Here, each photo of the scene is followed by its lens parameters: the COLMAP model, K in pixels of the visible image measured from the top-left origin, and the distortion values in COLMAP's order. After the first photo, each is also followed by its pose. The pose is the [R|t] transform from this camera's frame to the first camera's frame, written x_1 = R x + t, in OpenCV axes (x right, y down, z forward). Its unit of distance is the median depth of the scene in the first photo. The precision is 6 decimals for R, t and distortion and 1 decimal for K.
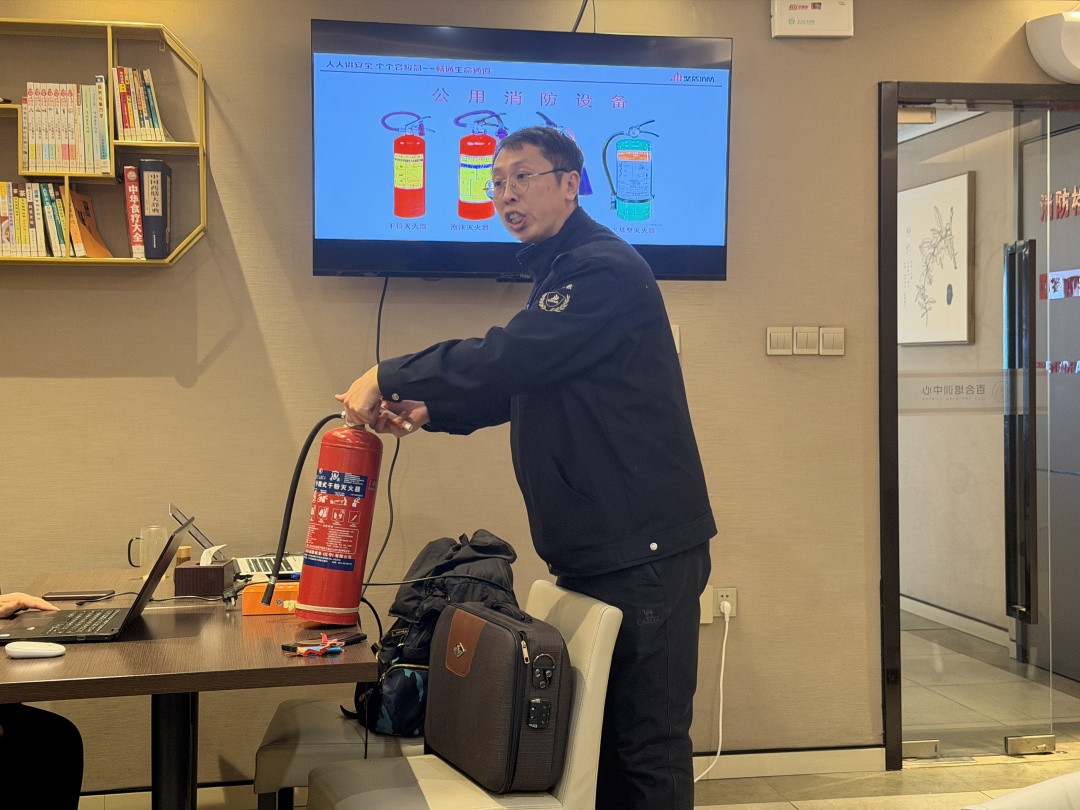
lens RADIAL K [[1499.8, 0, 540.0], [0, 1499.8, 405.0], [0, 0, 1]] dist [0.233331, -0.686283]
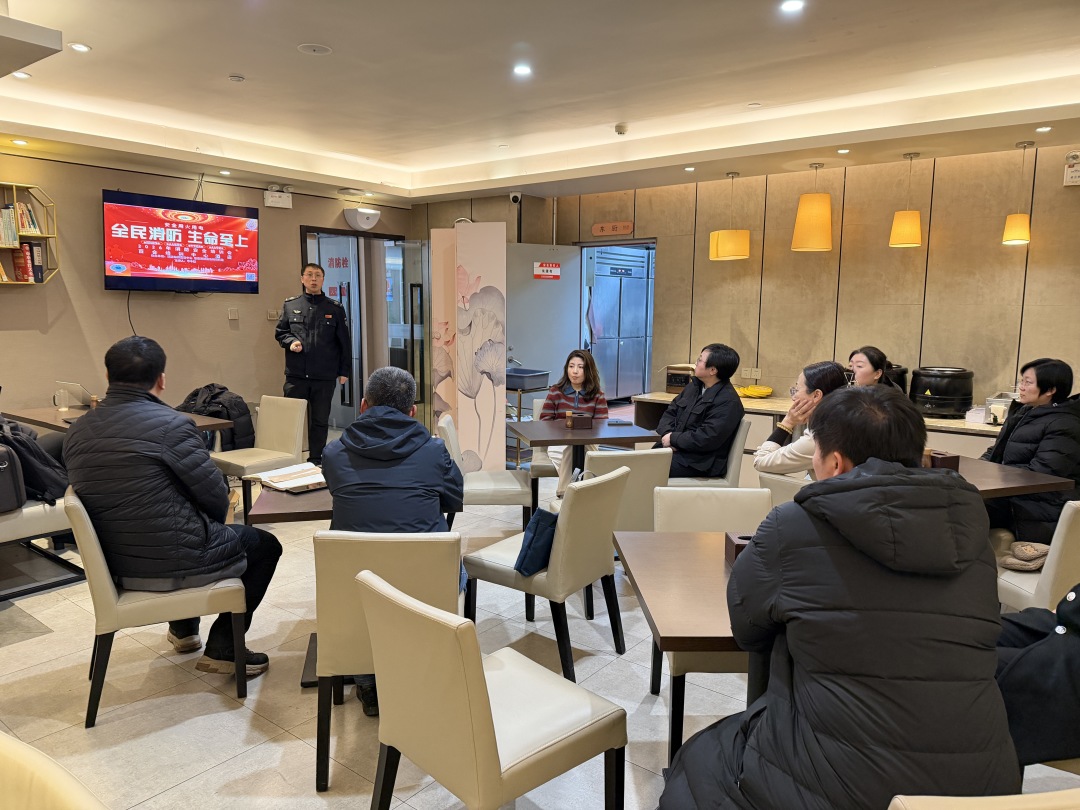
lens RADIAL K [[758.3, 0, 540.0], [0, 758.3, 405.0], [0, 0, 1]] dist [0.046658, -0.069015]
pose [[0.749772, -0.073891, 0.657558, -0.473005], [0.001197, 0.993895, 0.110321, -0.034878], [-0.661695, -0.081928, 0.745283, -0.470941]]
